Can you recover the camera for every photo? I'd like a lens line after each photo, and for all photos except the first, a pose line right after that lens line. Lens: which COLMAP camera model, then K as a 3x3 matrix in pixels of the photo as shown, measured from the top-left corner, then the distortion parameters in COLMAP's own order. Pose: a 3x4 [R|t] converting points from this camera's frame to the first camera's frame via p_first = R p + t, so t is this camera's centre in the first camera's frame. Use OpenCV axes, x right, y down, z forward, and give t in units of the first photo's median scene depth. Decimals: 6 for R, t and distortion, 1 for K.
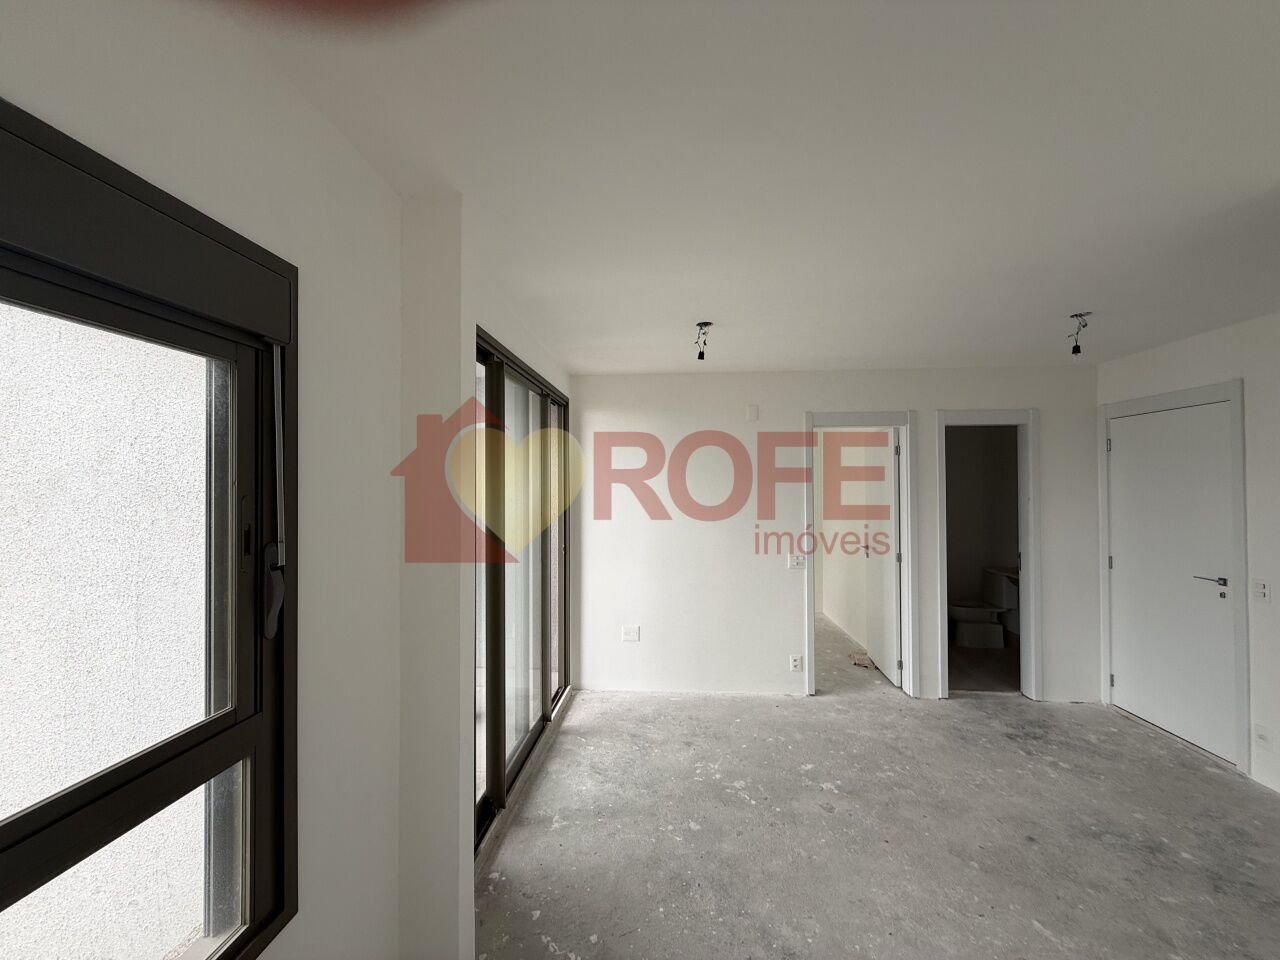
lens RADIAL K [[509.2, 0, 637.2], [0, 509.2, 481.0], [0, 0, 1]] dist [0.000658, 0.000173]
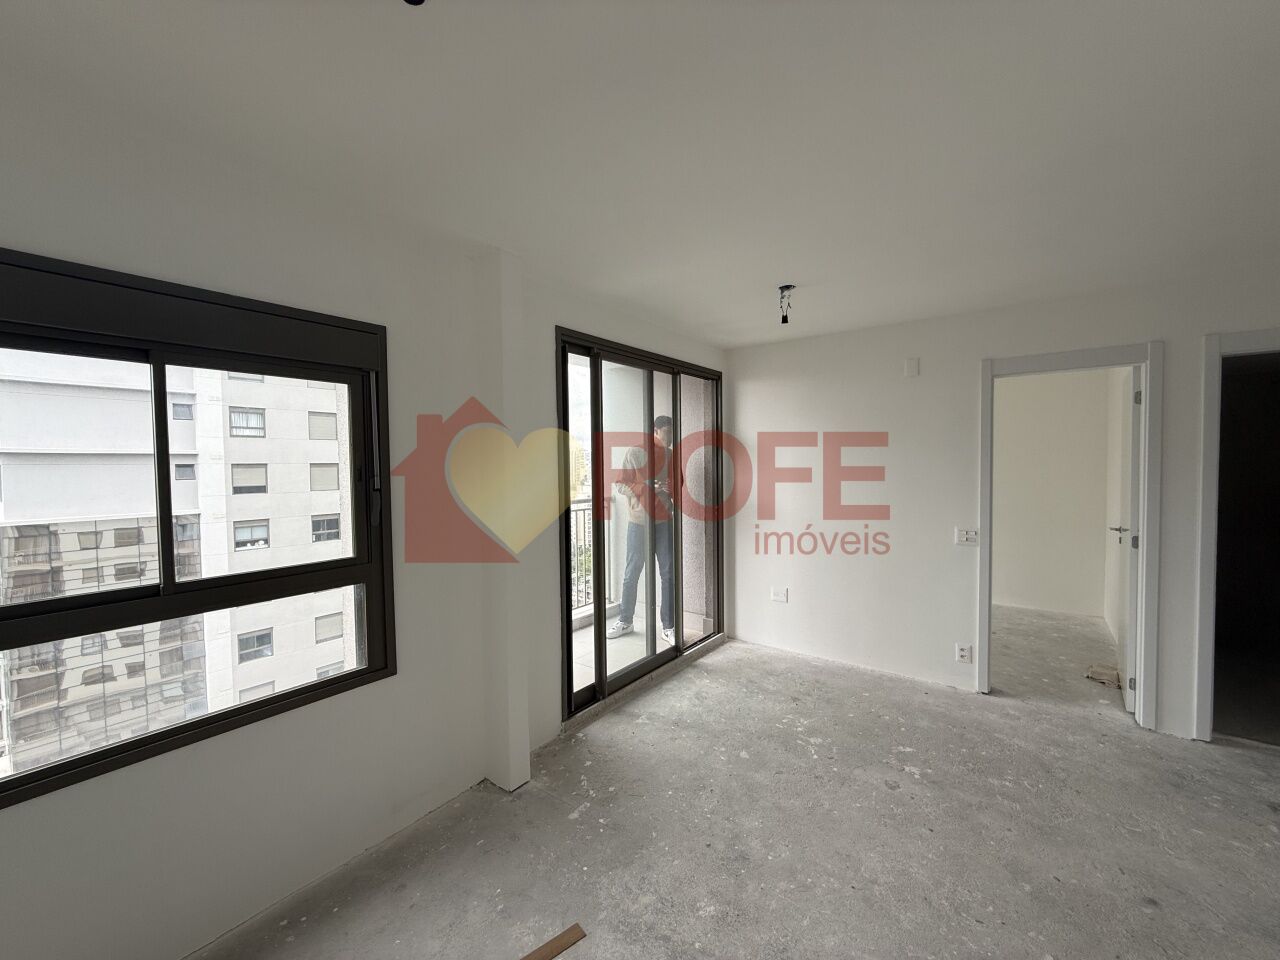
lens RADIAL K [[509.2, 0, 638.2], [0, 509.2, 482.4], [0, 0, 1]] dist [0.000658, 0.000173]
pose [[0.838757, 0.015215, -0.544293, 0.427249], [0.013471, 0.998724, 0.048676, 0.023558], [0.544339, -0.048159, 0.837482, -0.020822]]
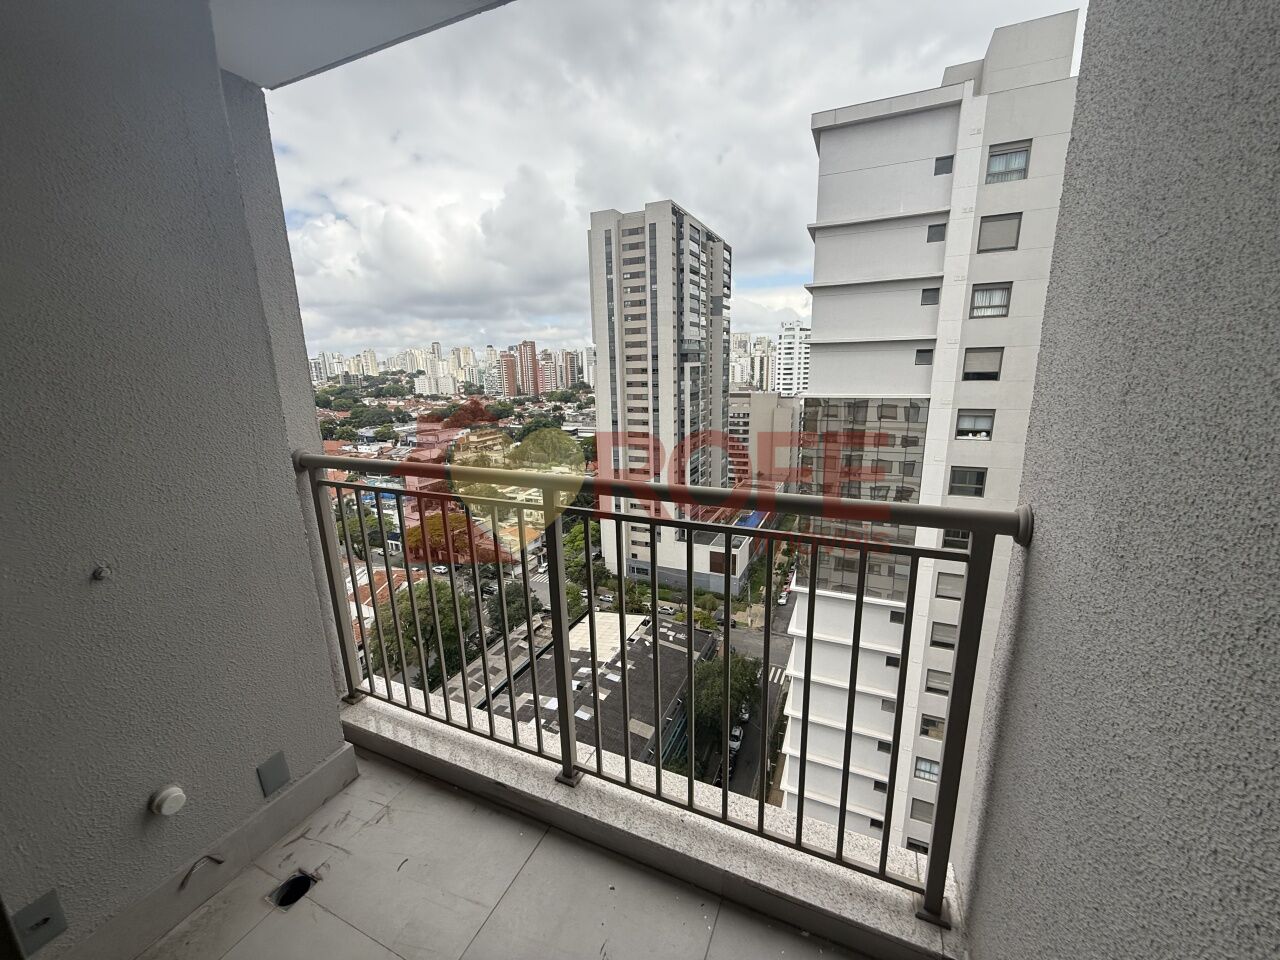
lens RADIAL K [[509.2, 0, 637.7], [0, 509.2, 479.4], [0, 0, 1]] dist [0.000658, 0.000173]
pose [[-0.337812, 0.225102, -0.913899, -0.212991], [0.037269, 0.973417, 0.225986, 0.043778], [0.940475, 0.042281, -0.337222, 1.295043]]
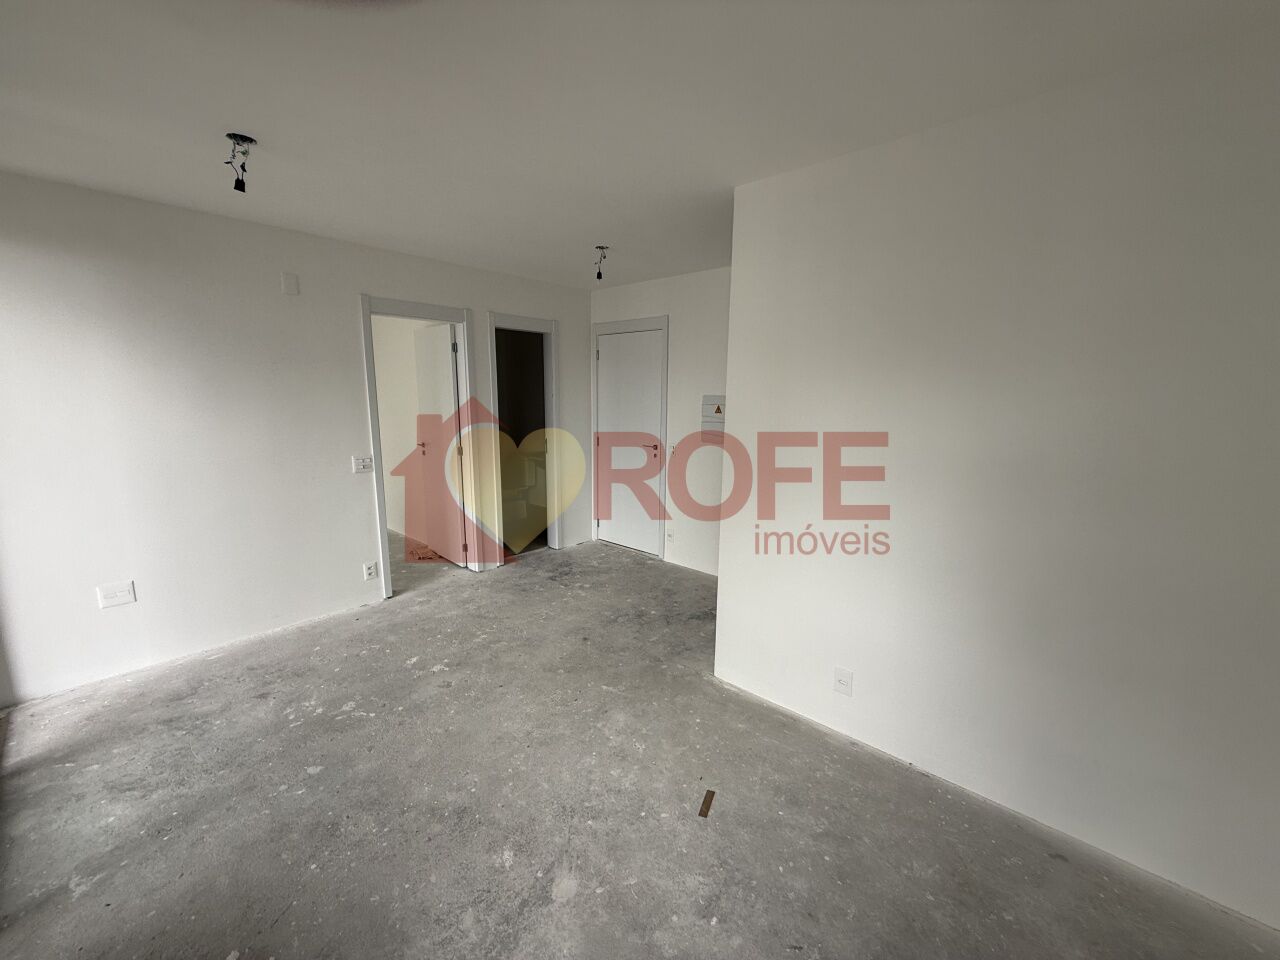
lens RADIAL K [[509.2, 0, 636.7], [0, 509.2, 480.6], [0, 0, 1]] dist [0.000658, 0.000173]
pose [[0.610827, -0.127693, 0.781399, -0.140517], [-0.019881, 0.984124, 0.176363, 0.021631], [-0.791514, -0.123262, 0.598591, 0.085639]]
